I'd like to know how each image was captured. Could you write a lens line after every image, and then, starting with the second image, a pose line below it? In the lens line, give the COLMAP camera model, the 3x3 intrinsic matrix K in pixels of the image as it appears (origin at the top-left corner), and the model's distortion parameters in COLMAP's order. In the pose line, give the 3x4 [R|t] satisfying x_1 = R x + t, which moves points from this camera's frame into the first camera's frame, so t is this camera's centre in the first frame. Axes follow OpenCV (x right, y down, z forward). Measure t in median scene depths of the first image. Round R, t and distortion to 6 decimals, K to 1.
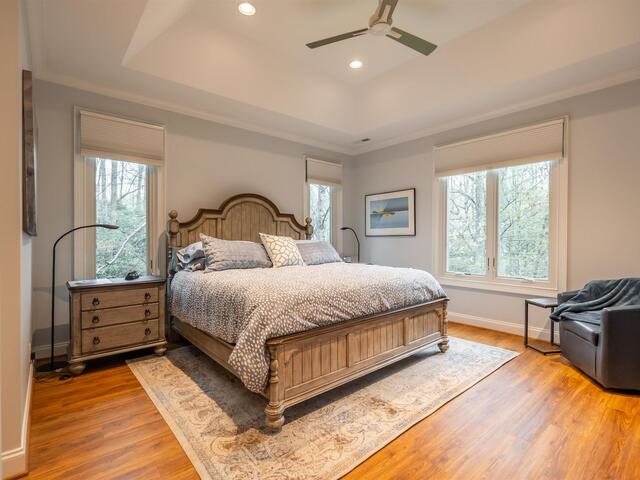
lens RADIAL K [[325.5, 0, 319.8], [0, 325.5, 241.7], [0, 0, 1]] dist [-0.000839, 0.000413]
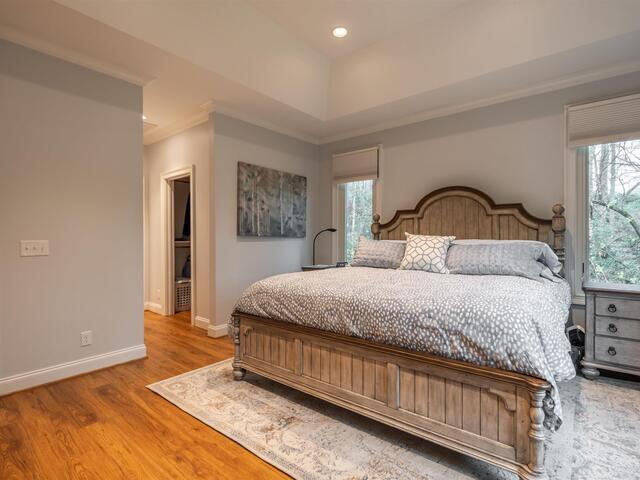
lens RADIAL K [[325.5, 0, 319.8], [0, 325.5, 241.7], [0, 0, 1]] dist [-0.000839, 0.000413]
pose [[0.168820, 0.010611, -0.985590, 0.757725], [-0.007703, 0.999926, 0.009446, -0.007824], [0.985617, 0.005997, 0.168889, 0.662526]]
